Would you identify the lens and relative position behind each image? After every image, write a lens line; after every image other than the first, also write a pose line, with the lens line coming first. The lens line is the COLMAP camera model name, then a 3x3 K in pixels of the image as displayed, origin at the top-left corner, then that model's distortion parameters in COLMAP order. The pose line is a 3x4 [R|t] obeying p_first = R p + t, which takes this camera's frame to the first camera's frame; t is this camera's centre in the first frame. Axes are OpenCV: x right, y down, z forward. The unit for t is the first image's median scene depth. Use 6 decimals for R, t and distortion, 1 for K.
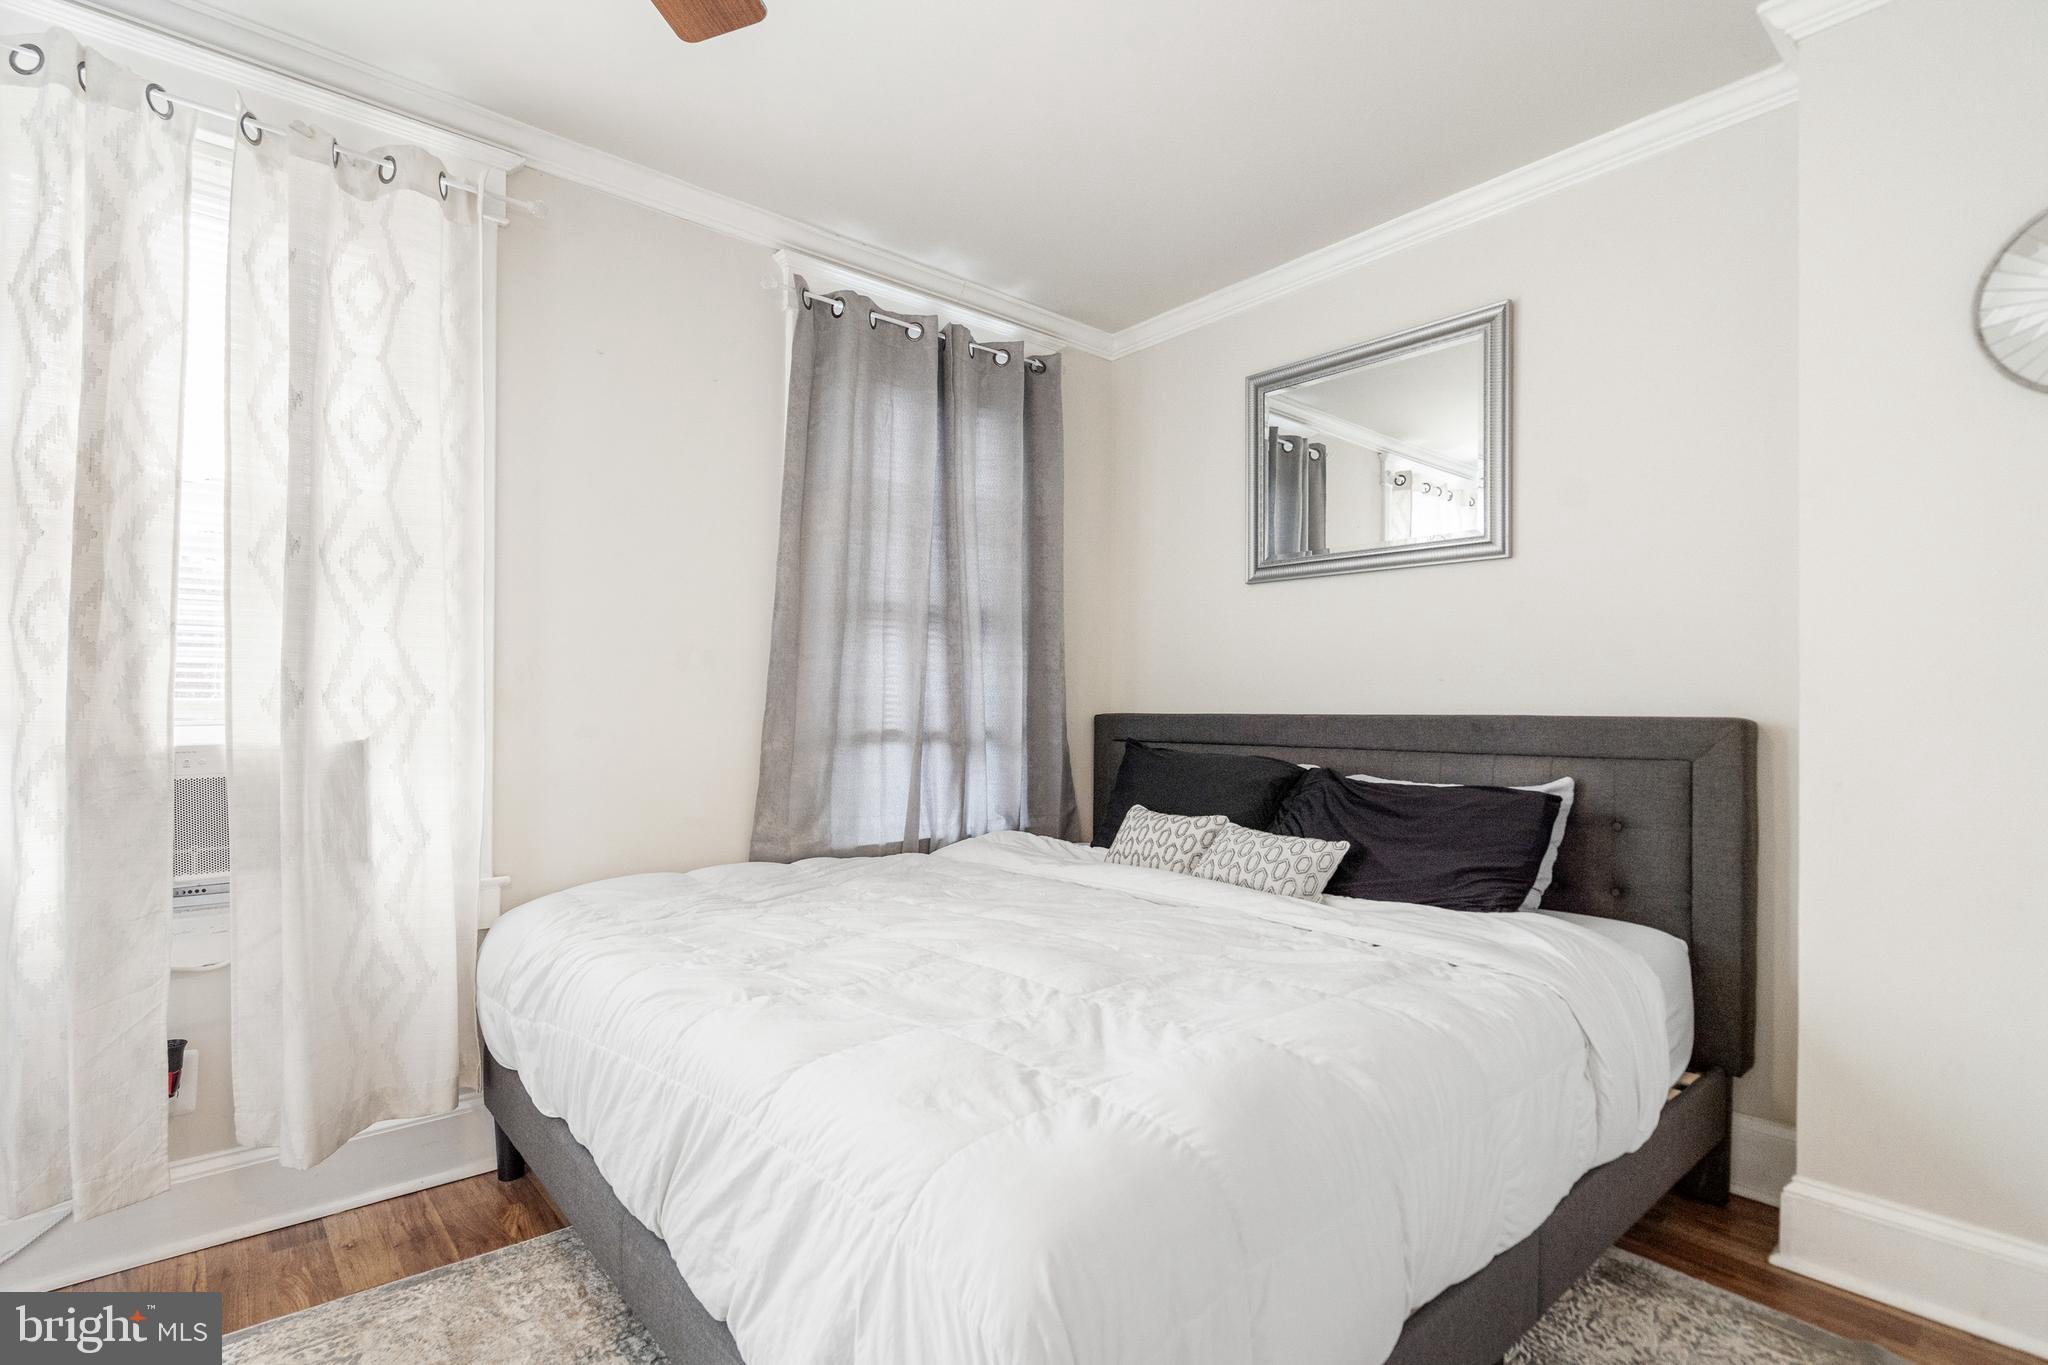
lens RADIAL K [[983.4, 0, 1022.7], [0, 983.4, 697.5], [0, 0, 1]] dist [0.001132, 0.000646]
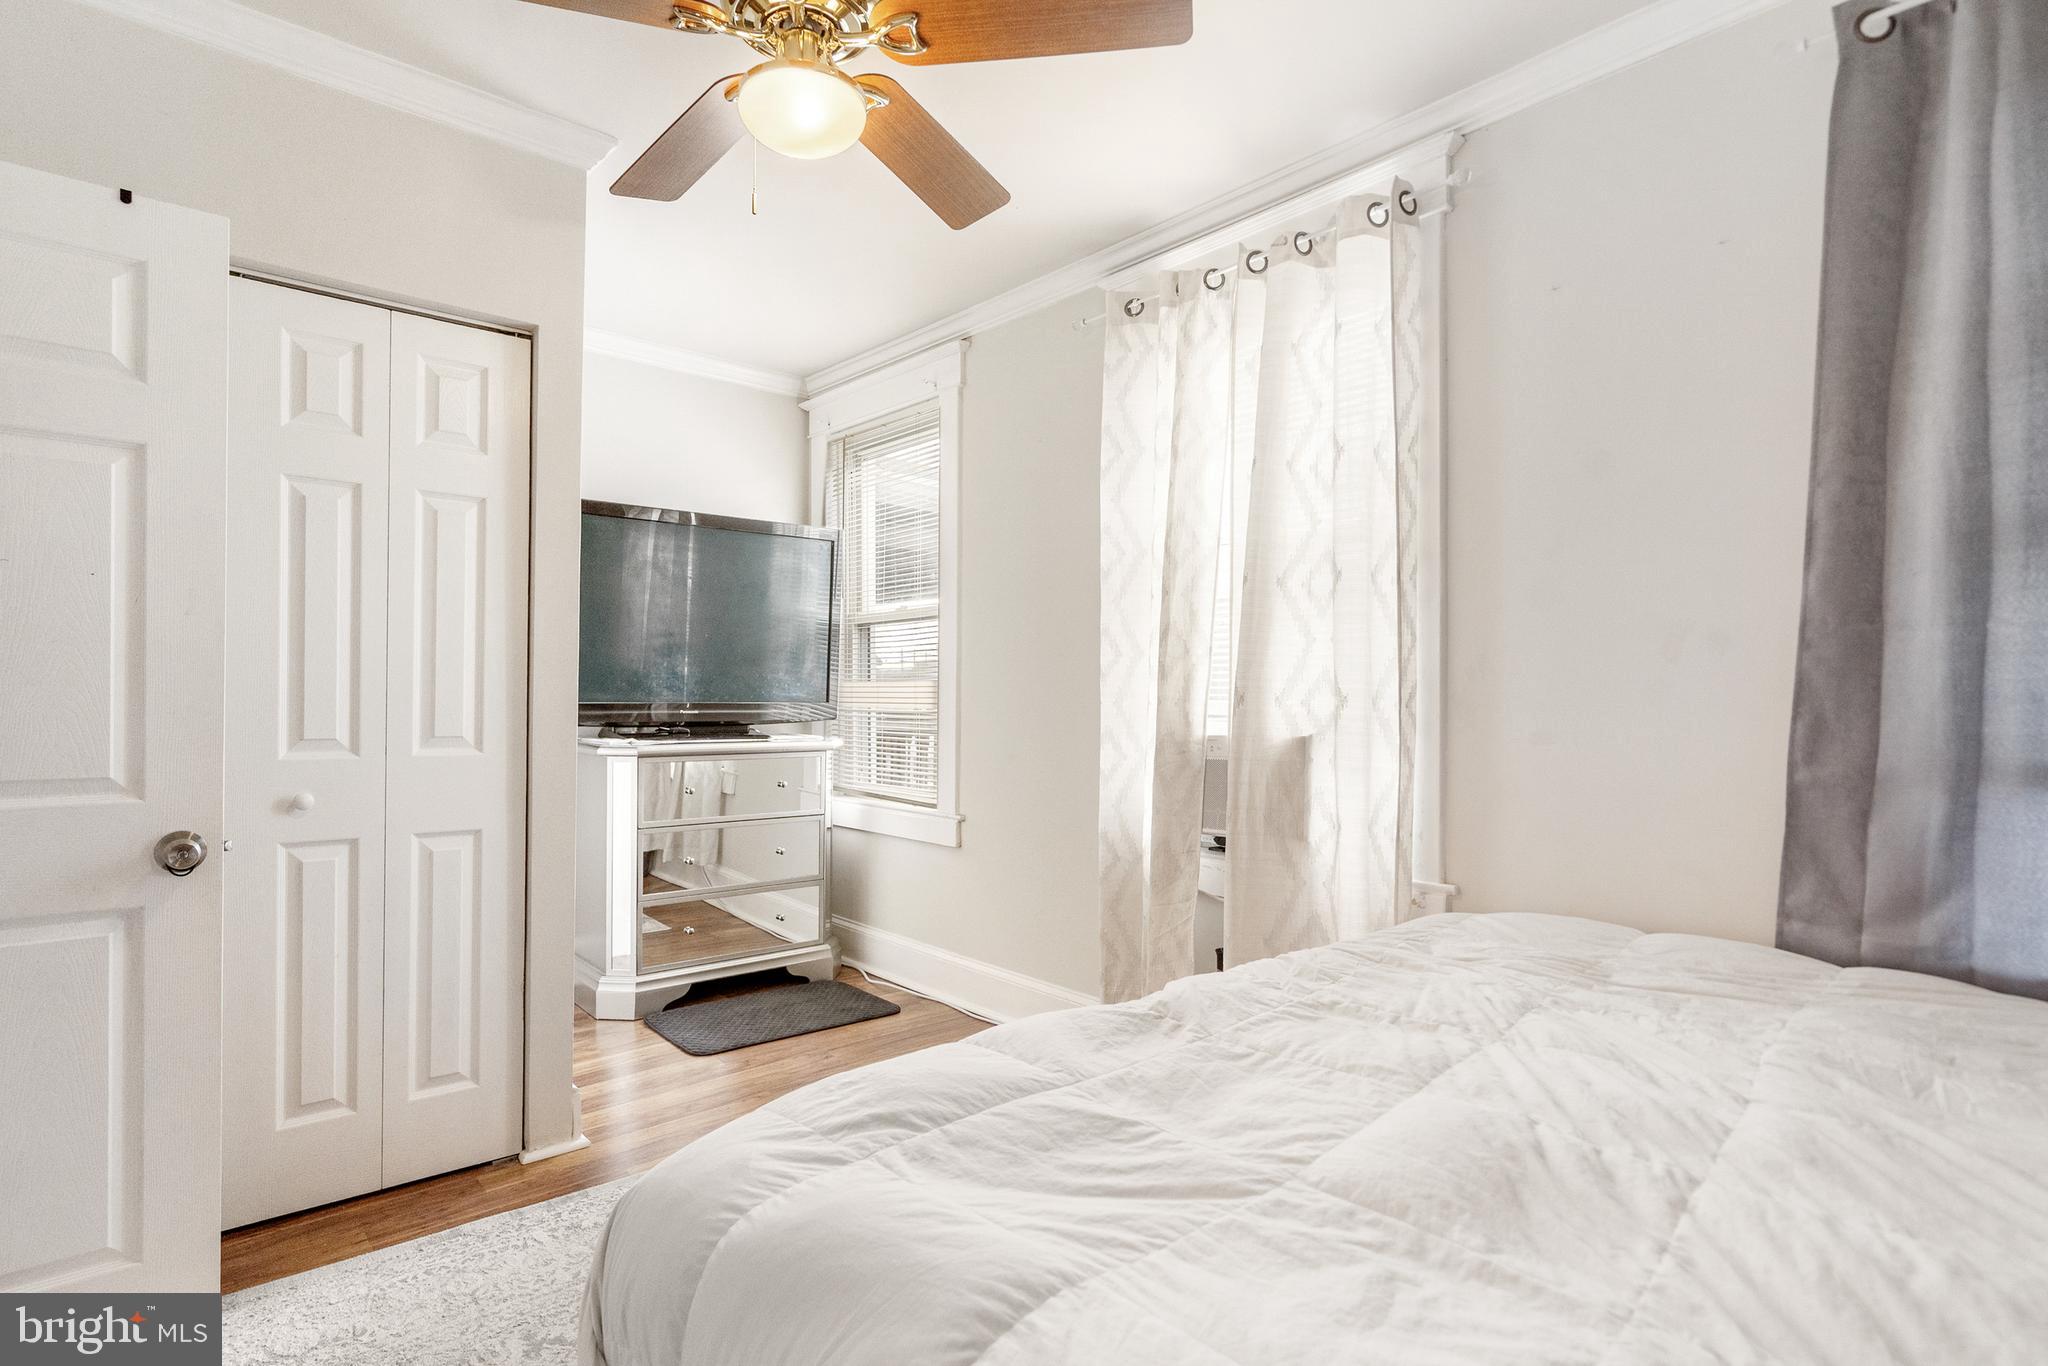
lens RADIAL K [[995.3, 0, 960.7], [0, 995.3, 695.3], [0, 0, 1]] dist [0.001241, 0.000482]
pose [[-0.004745, -0.011022, -0.999928, 0.488827], [0.003734, 0.999932, -0.011040, 0.005895], [0.999982, -0.003786, -0.004704, 0.572856]]
